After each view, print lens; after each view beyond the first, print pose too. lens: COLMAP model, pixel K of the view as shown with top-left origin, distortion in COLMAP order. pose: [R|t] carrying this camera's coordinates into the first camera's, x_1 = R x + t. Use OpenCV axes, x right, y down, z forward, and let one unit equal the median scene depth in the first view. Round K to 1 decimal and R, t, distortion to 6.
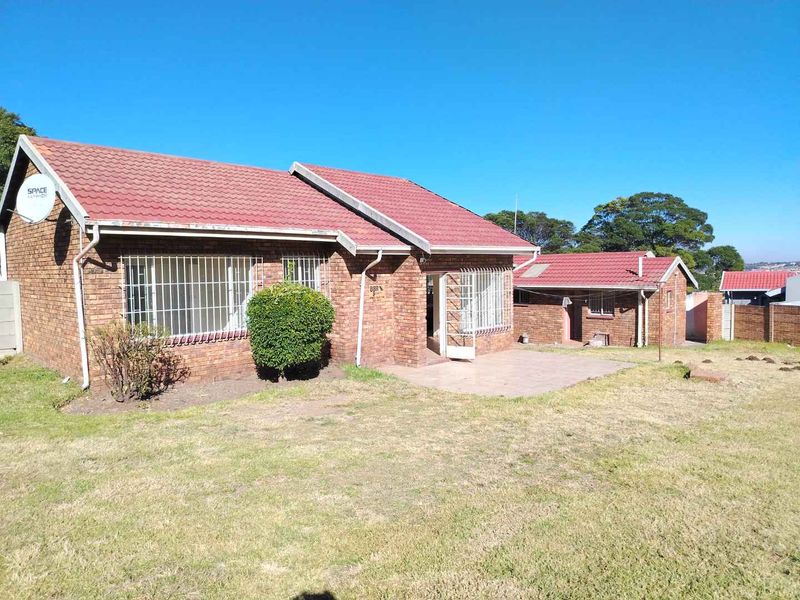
lens RADIAL K [[557.8, 0, 404.5], [0, 557.8, 299.3], [0, 0, 1]] dist [0.004956, -0.002972]
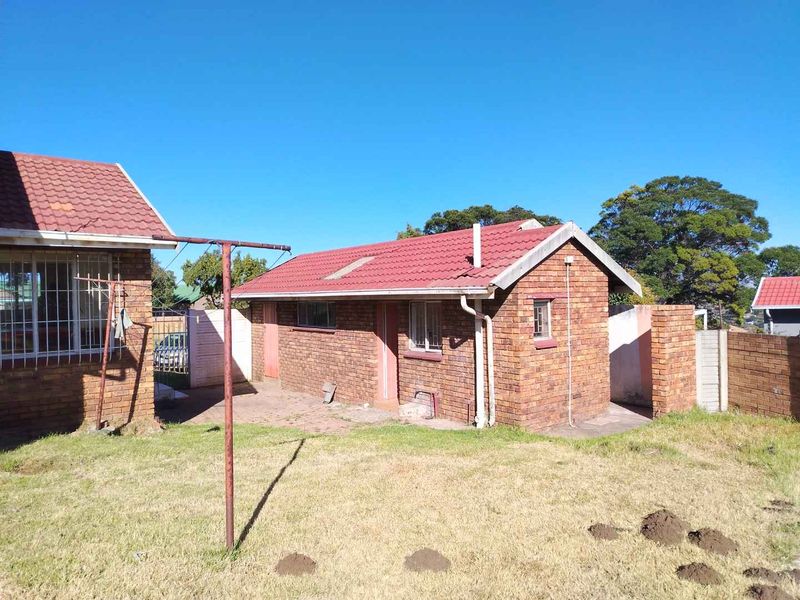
lens RADIAL K [[557.8, 0, 398.5], [0, 557.8, 294.3], [0, 0, 1]] dist [0.004956, -0.002972]
pose [[0.990352, -0.005655, -0.138456, 0.398076], [-0.002183, 0.998406, -0.056397, 0.005742], [0.138554, 0.056155, 0.988761, 0.521888]]
